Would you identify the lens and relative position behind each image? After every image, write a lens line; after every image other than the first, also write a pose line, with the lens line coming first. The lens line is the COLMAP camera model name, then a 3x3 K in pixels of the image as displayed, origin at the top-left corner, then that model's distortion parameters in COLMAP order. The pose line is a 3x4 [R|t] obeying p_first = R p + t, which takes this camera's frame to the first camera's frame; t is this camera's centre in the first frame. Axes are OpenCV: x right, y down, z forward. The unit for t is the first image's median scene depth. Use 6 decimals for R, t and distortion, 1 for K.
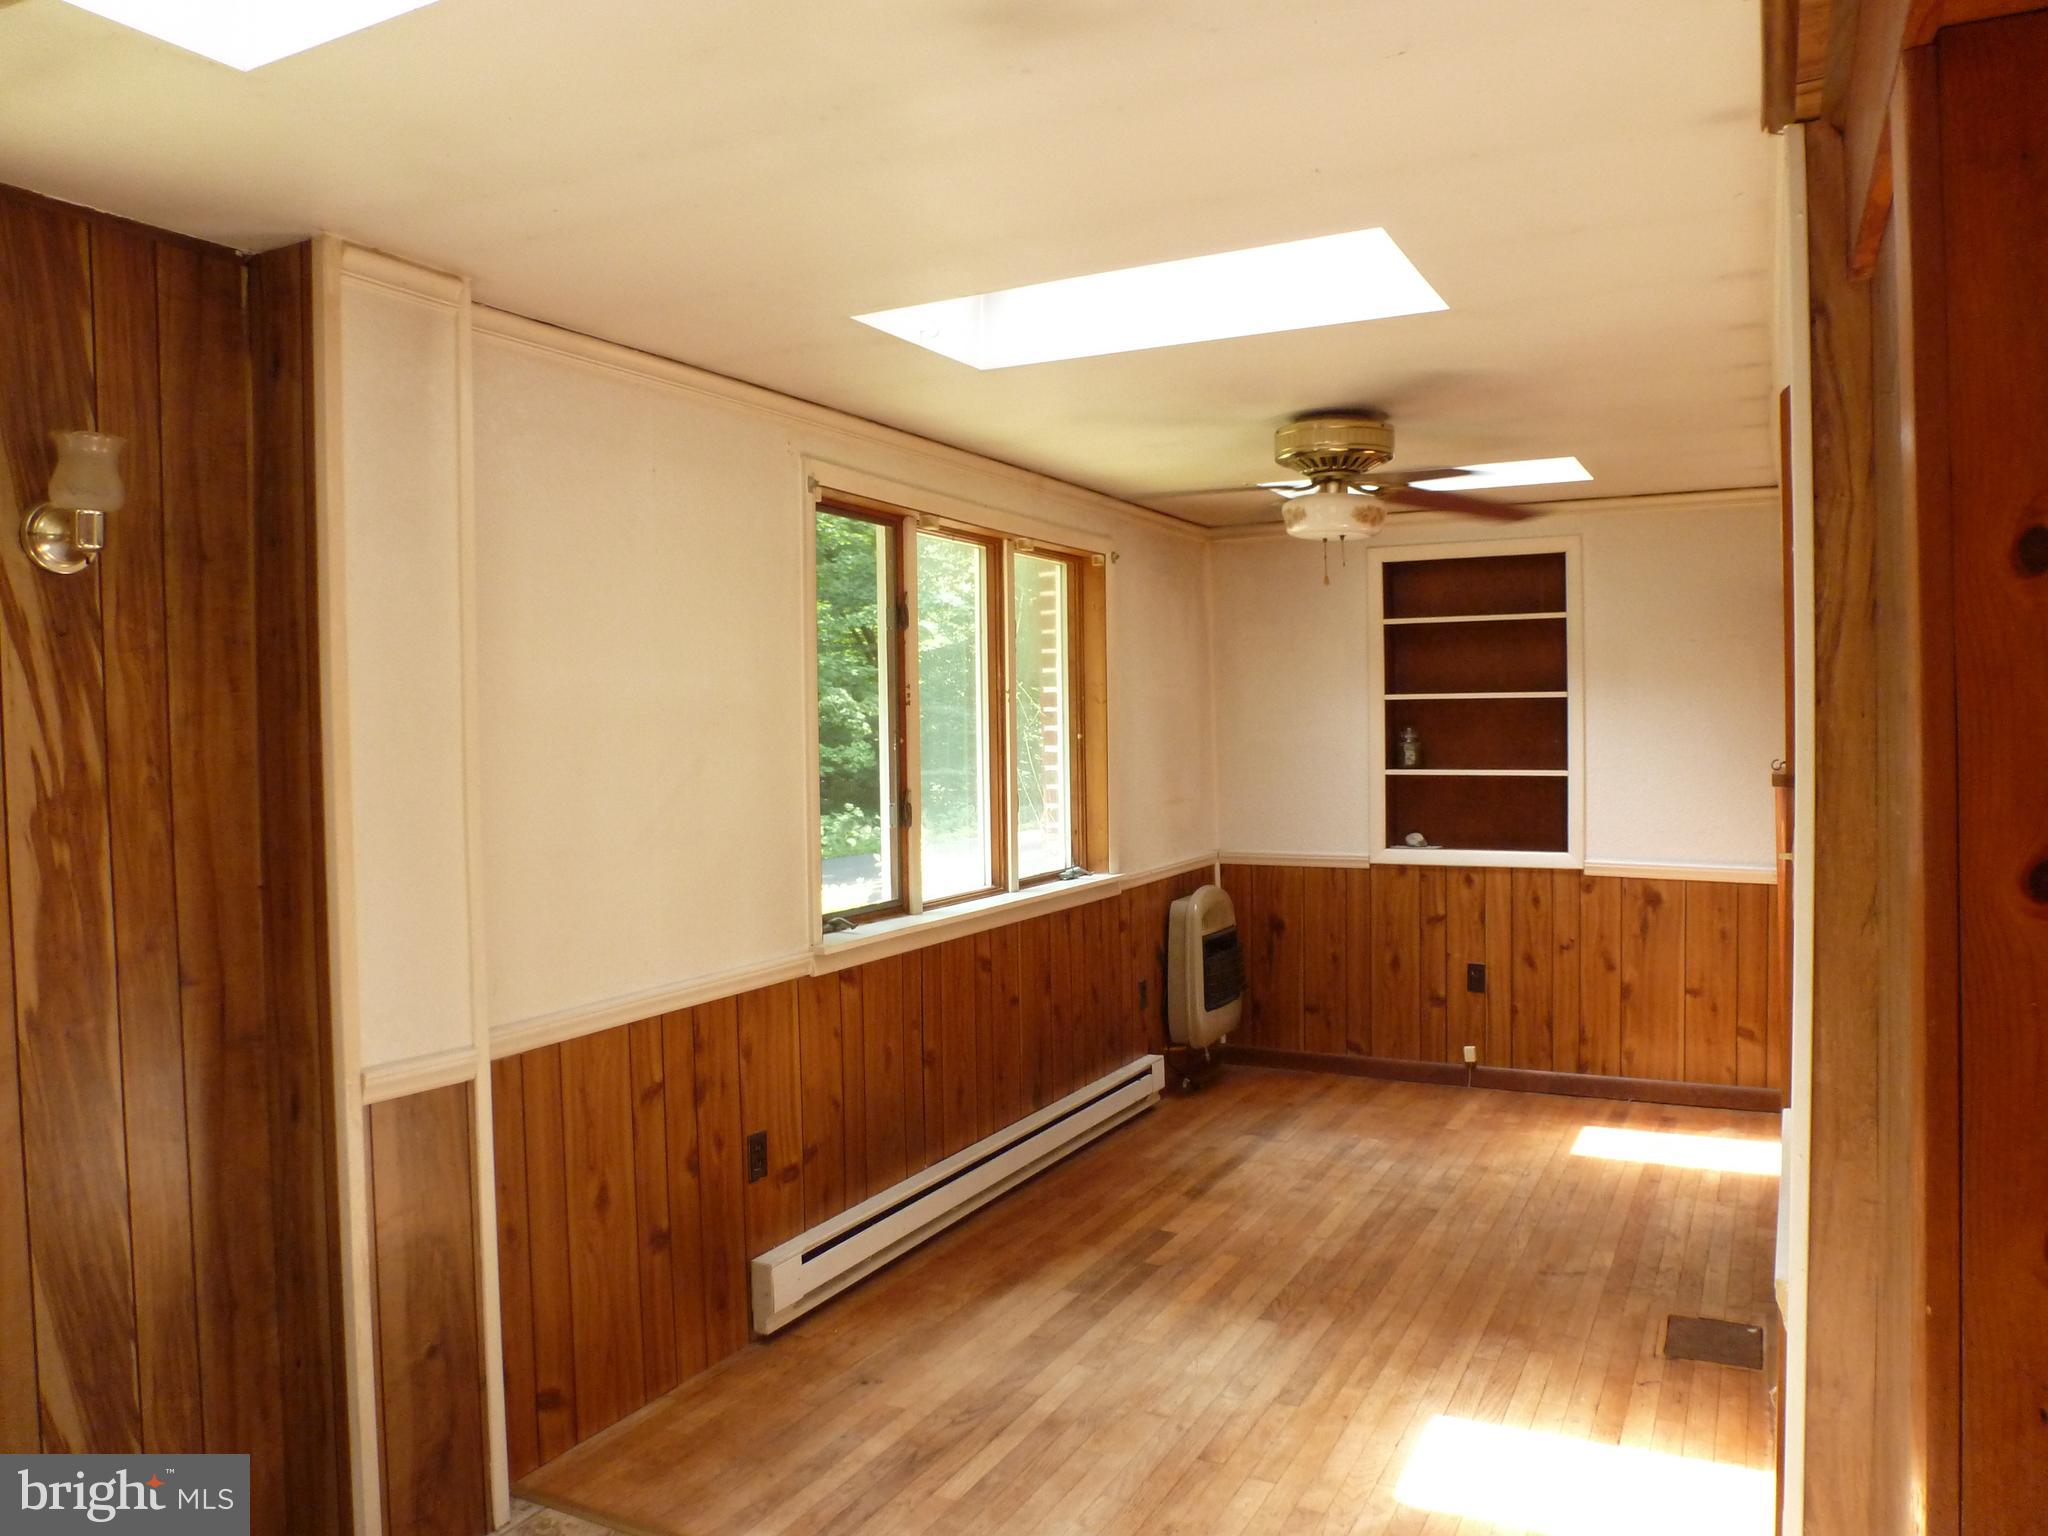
lens RADIAL K [[1476.0, 0, 1033.2], [0, 1476.0, 773.3], [0, 0, 1]] dist [-0.046760, 0.010157]
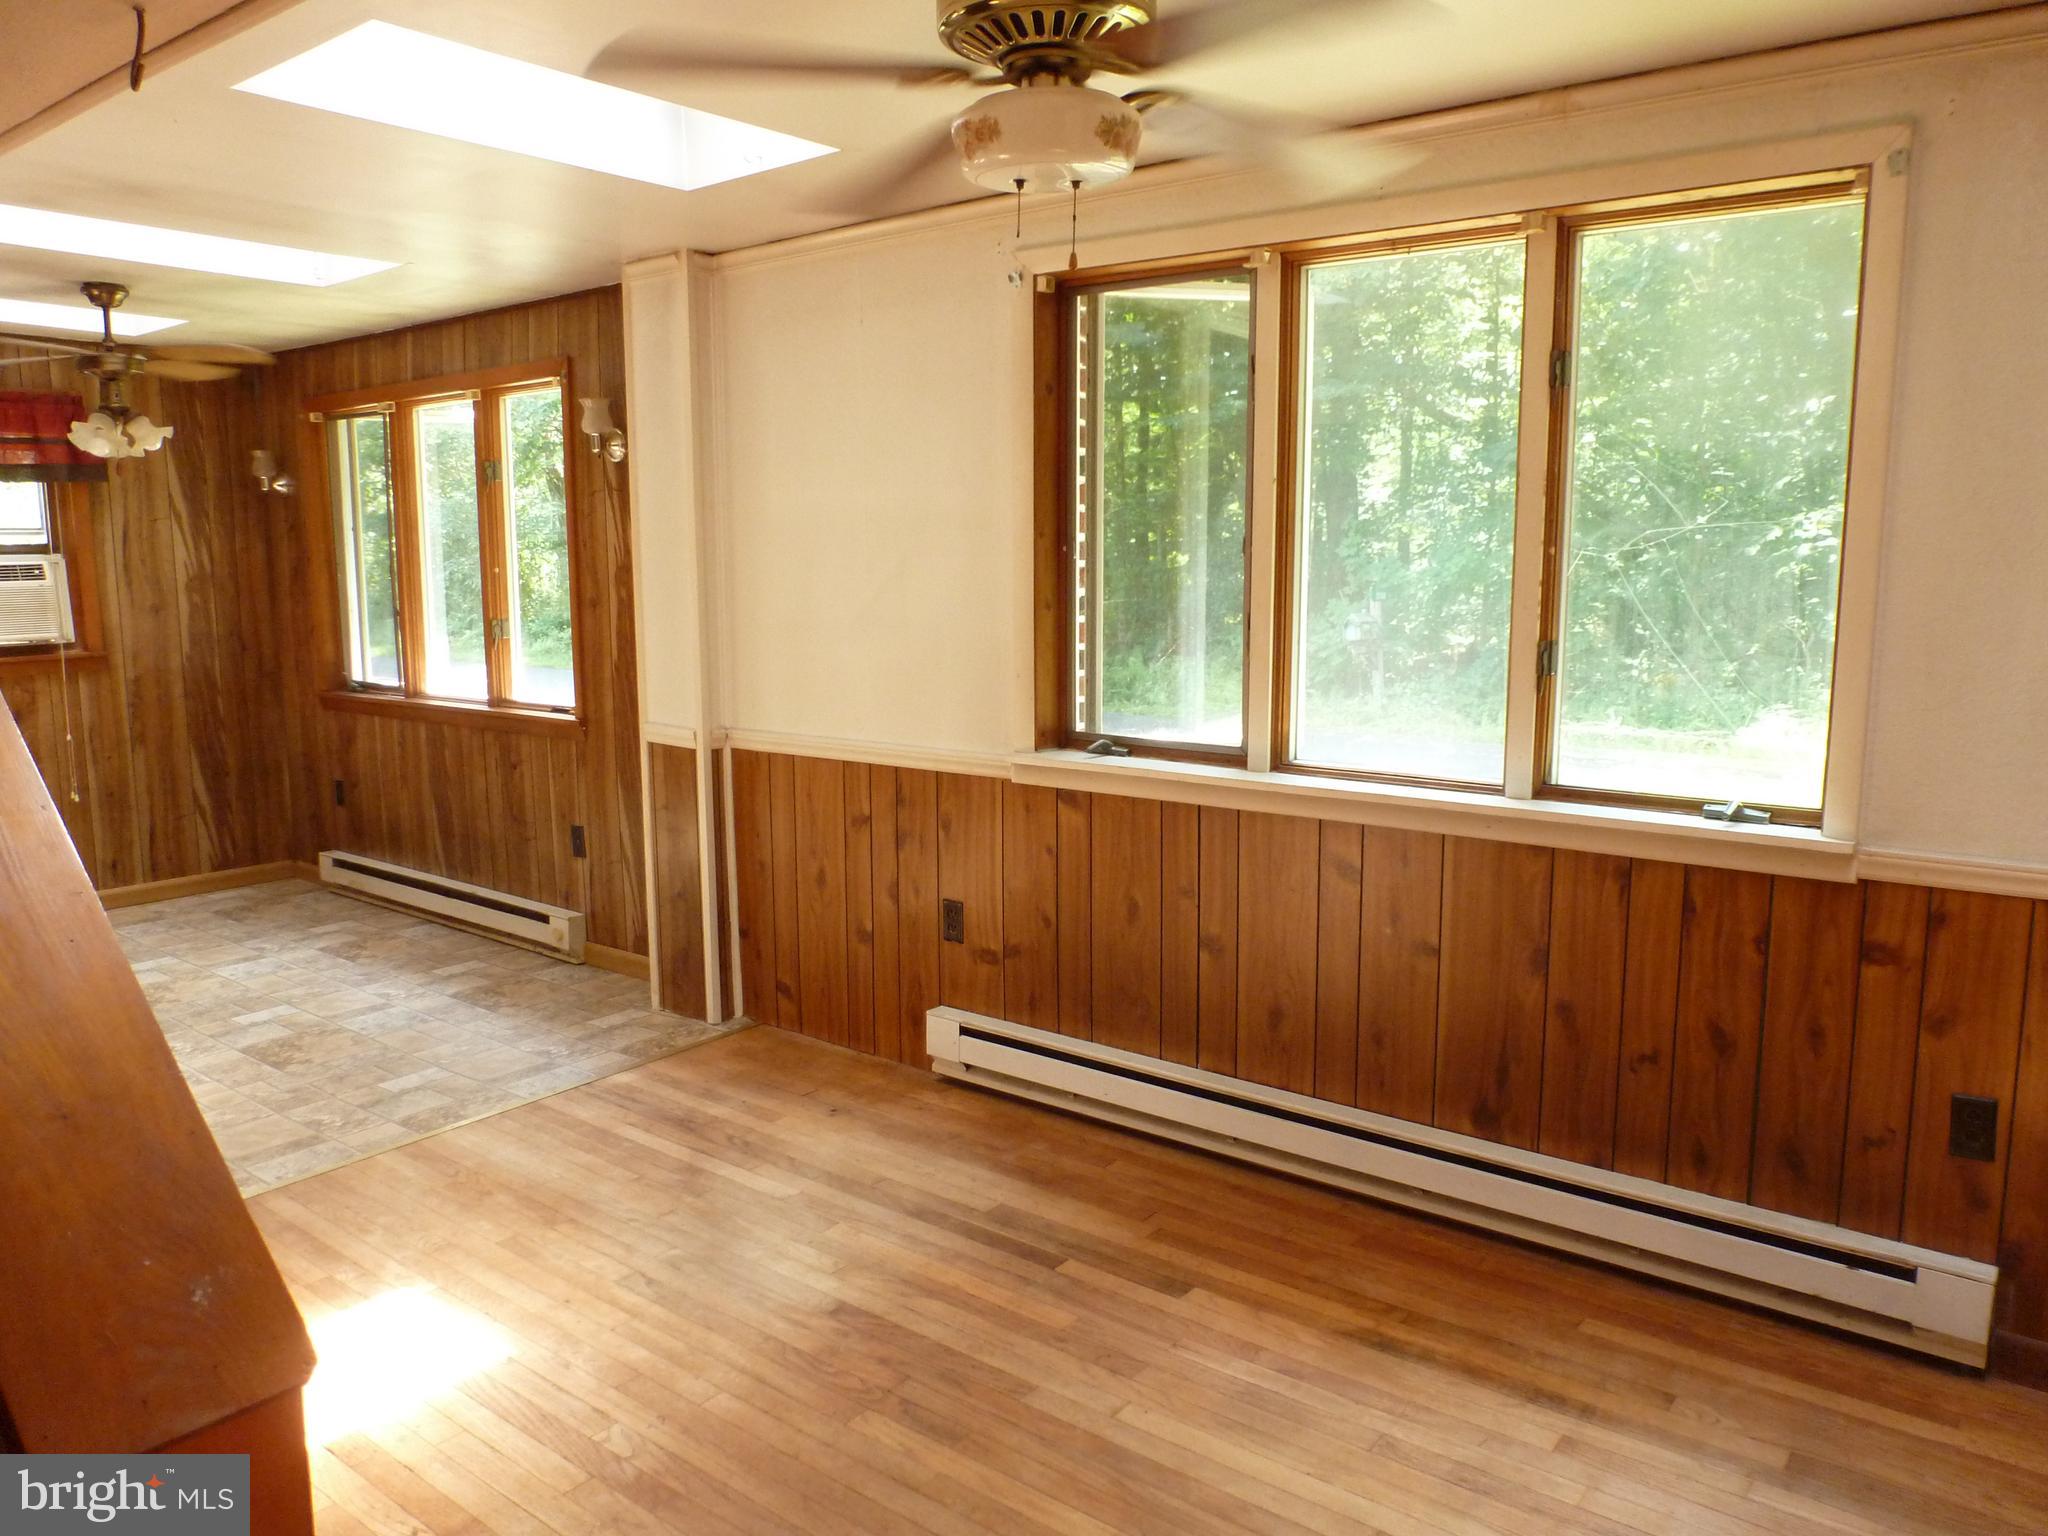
lens RADIAL K [[1476.0, 0, 1033.2], [0, 1476.0, 773.3], [0, 0, 1]] dist [-0.046760, 0.010157]
pose [[-0.189439, 0.163048, -0.968260, 0.869581], [-0.025000, 0.984996, 0.170757, -0.043210], [0.981574, 0.056554, -0.182521, 1.259058]]
